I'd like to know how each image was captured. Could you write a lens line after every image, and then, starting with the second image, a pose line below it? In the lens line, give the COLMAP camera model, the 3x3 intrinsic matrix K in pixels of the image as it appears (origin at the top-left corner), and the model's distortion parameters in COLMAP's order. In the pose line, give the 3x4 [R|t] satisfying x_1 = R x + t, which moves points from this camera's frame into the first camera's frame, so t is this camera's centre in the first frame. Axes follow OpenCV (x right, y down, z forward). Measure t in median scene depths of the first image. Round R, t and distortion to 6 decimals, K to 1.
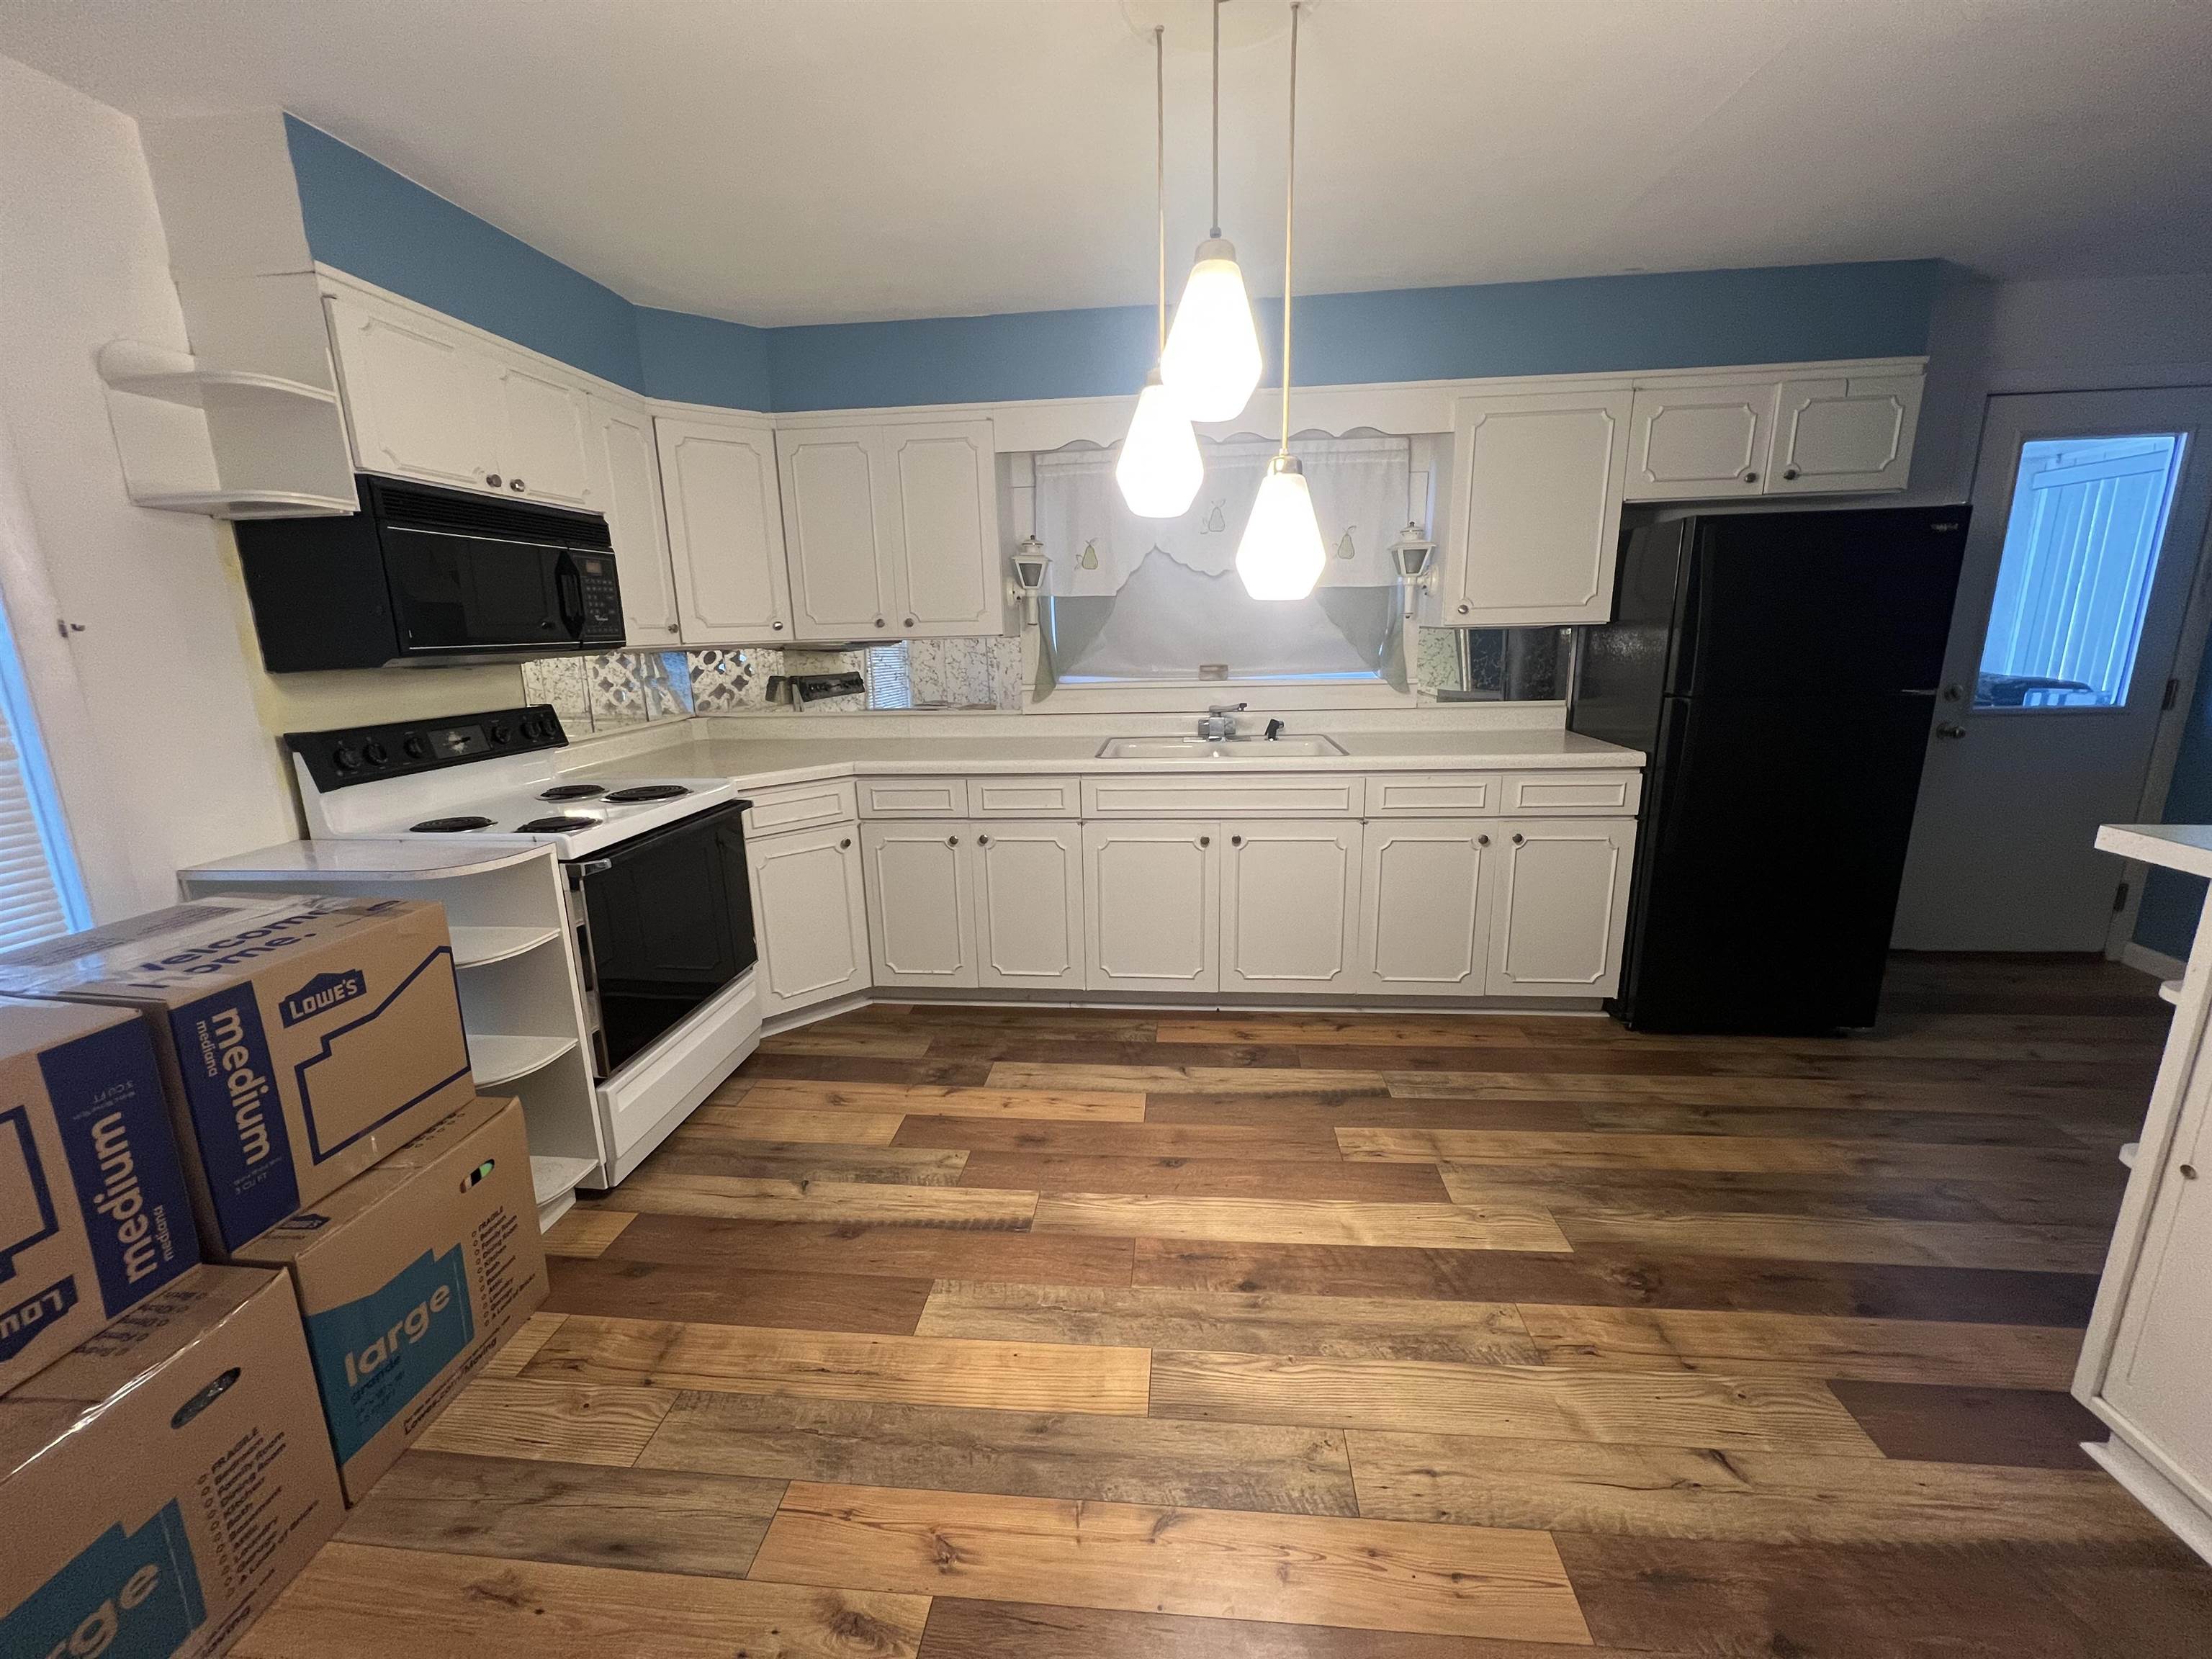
lens RADIAL K [[880.3, 0, 1102.6], [0, 880.3, 826.9], [0, 0, 1]] dist [-0.002652, 0.000197]
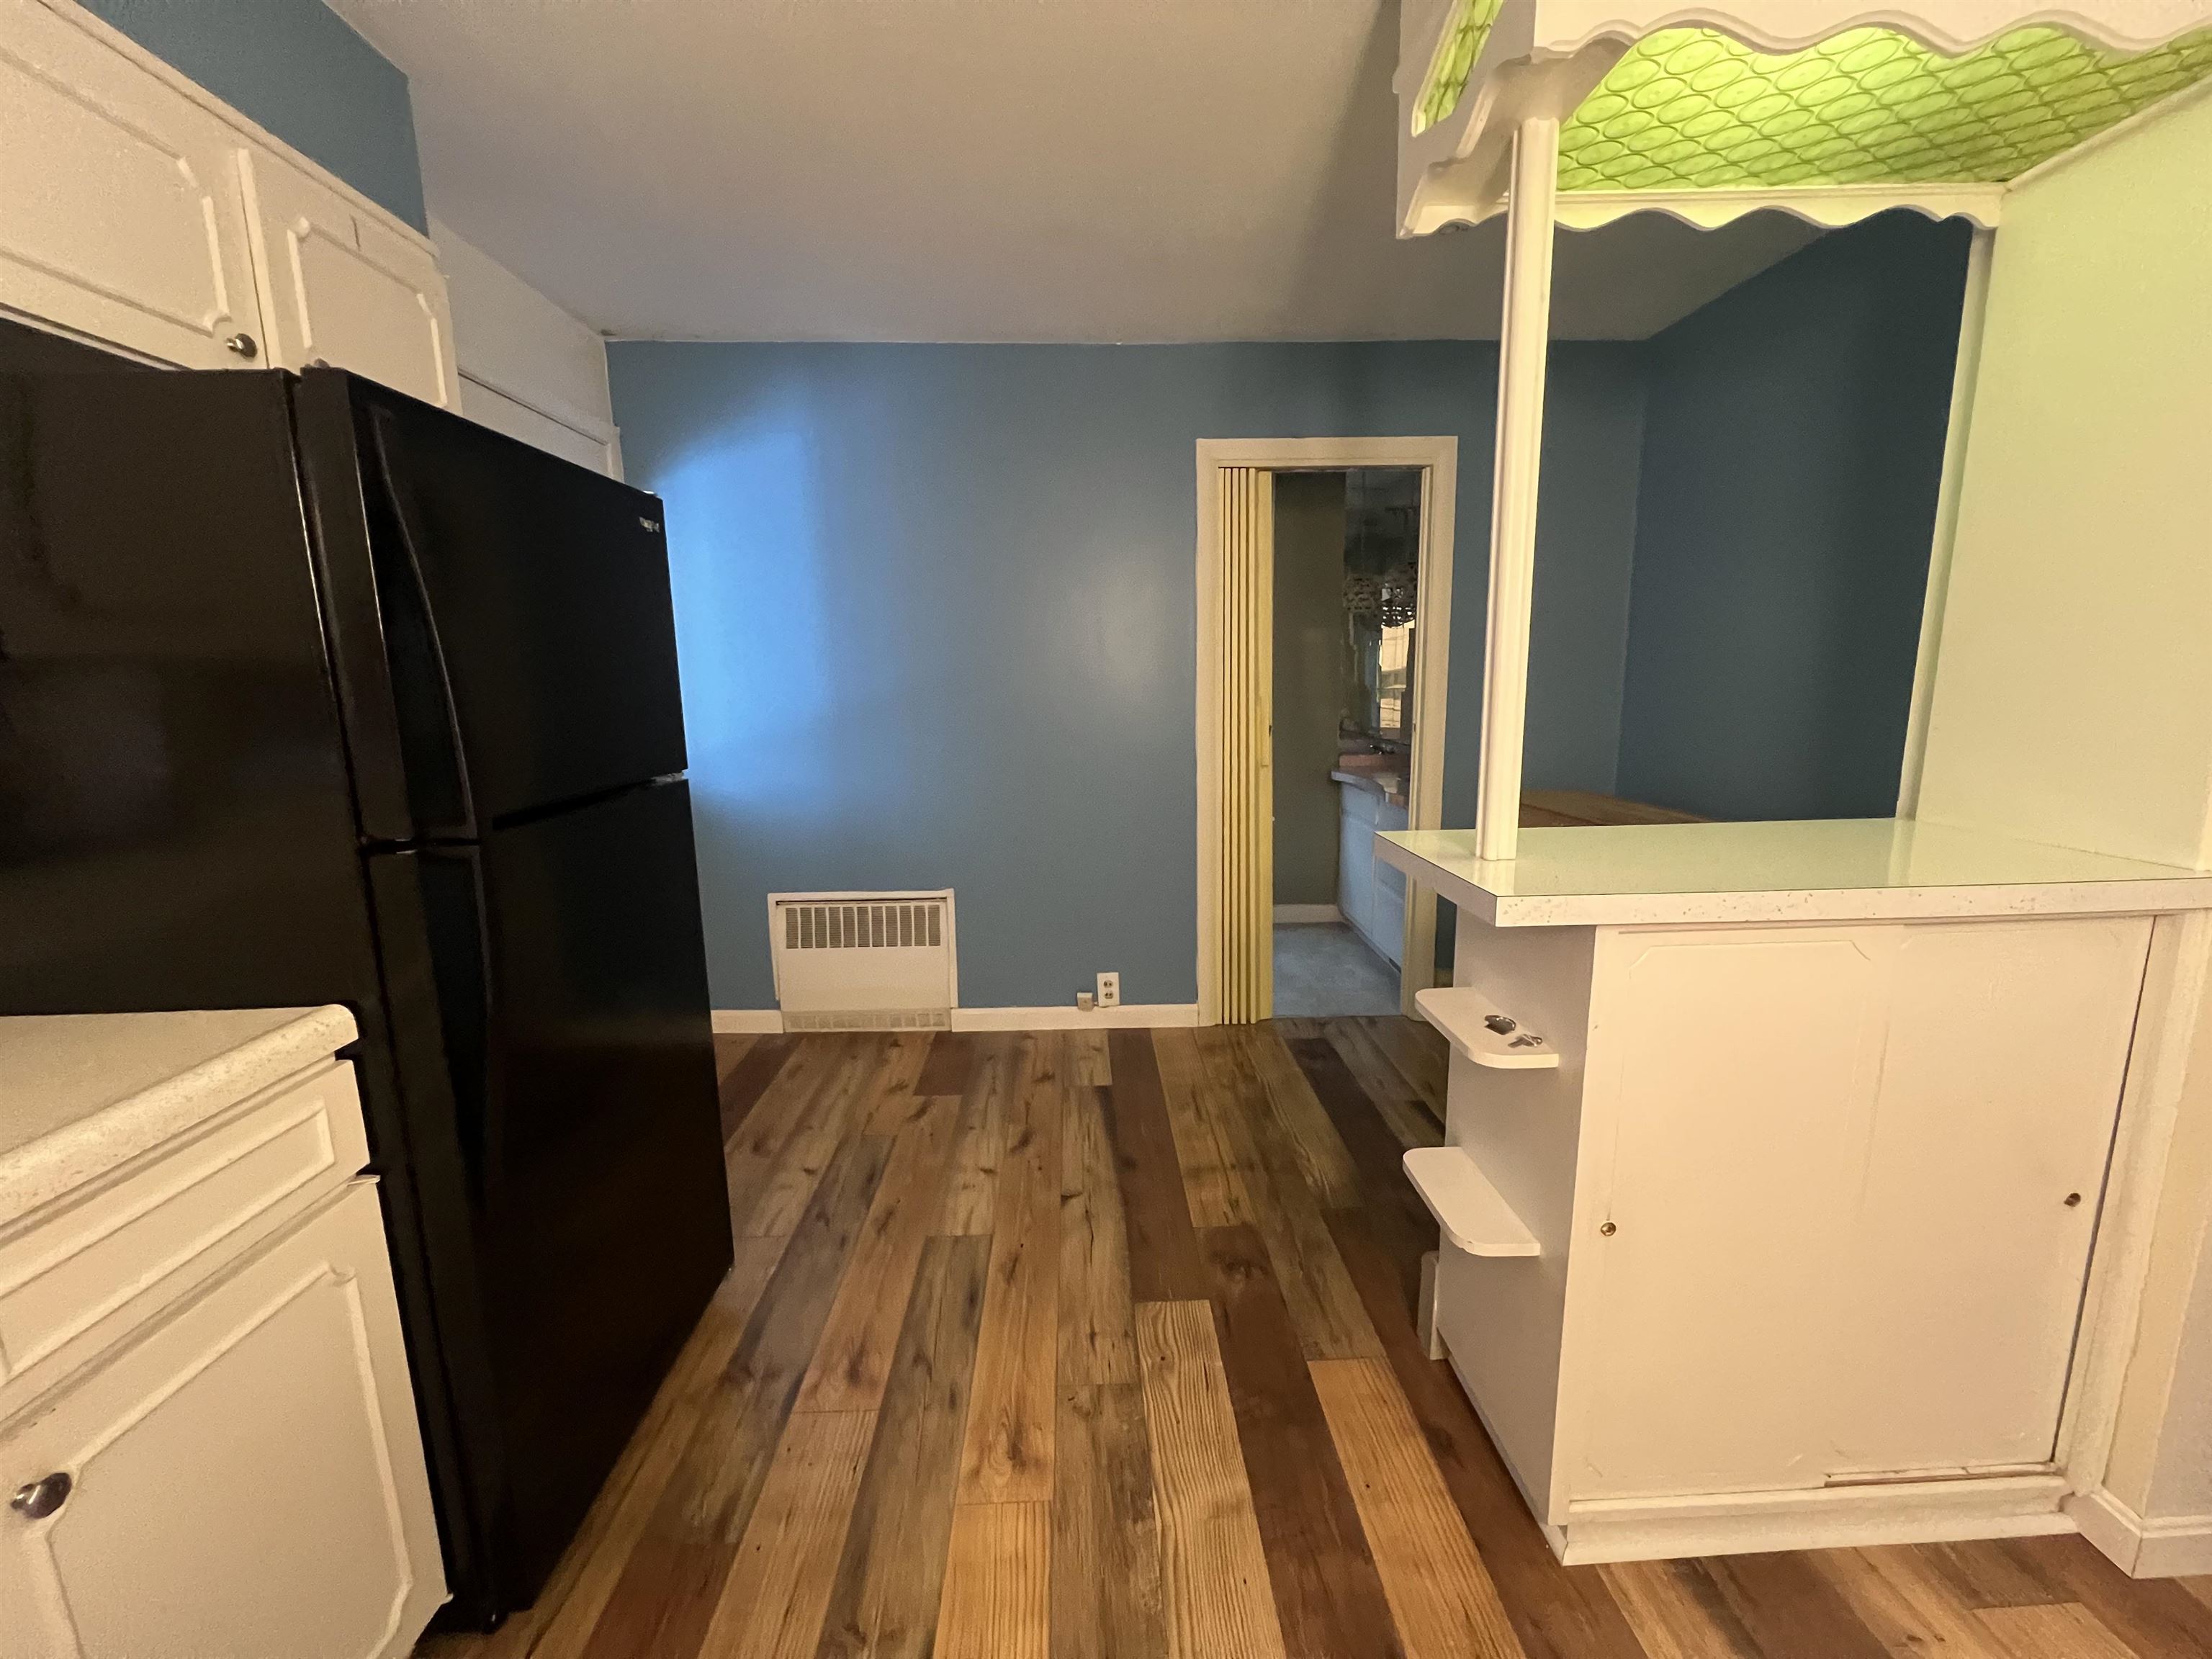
lens RADIAL K [[880.3, 0, 1102.6], [0, 880.3, 826.9], [0, 0, 1]] dist [-0.002652, 0.000197]
pose [[-0.129275, -0.144579, 0.981012, 0.270782], [0.247284, 0.953358, 0.173089, -0.173227], [-0.960280, 0.264965, -0.087494, 0.861111]]
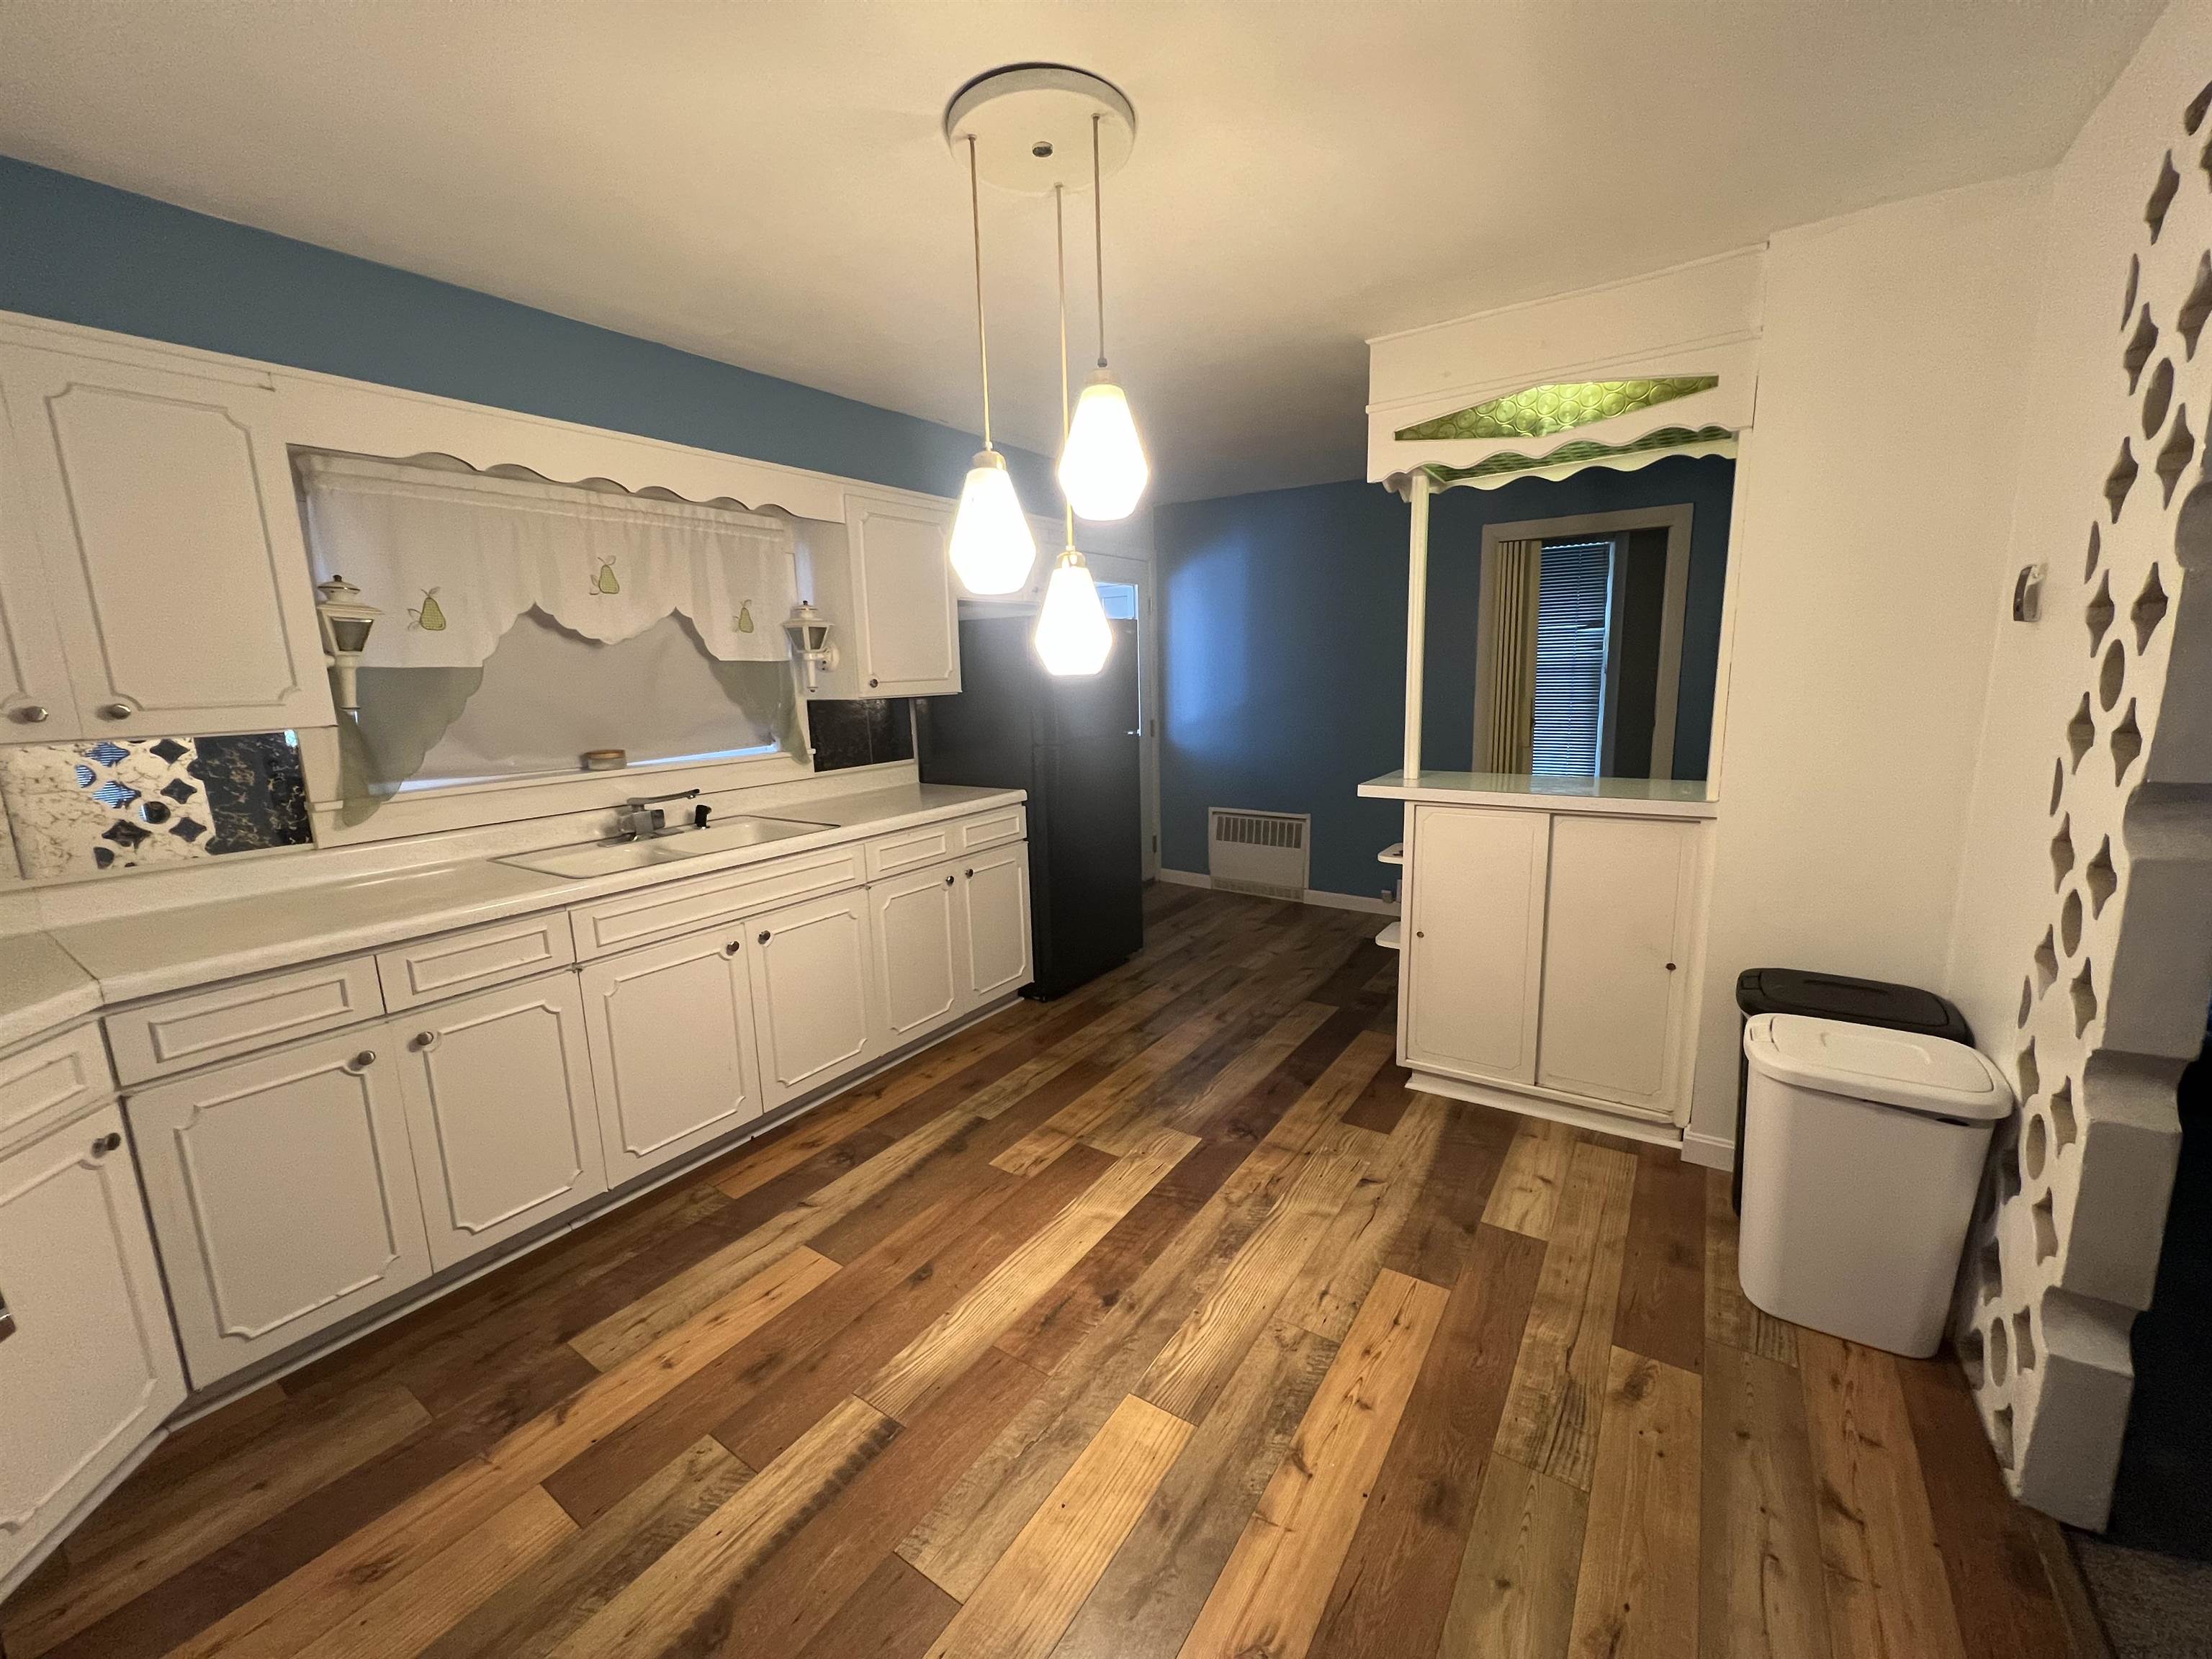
lens RADIAL K [[880.3, 0, 1102.6], [0, 880.3, 826.9], [0, 0, 1]] dist [-0.002652, 0.000197]
pose [[0.479364, -0.145563, 0.865461, -0.576374], [0.215727, 0.975436, 0.044572, -0.078282], [-0.850689, 0.165337, 0.498990, 0.312763]]
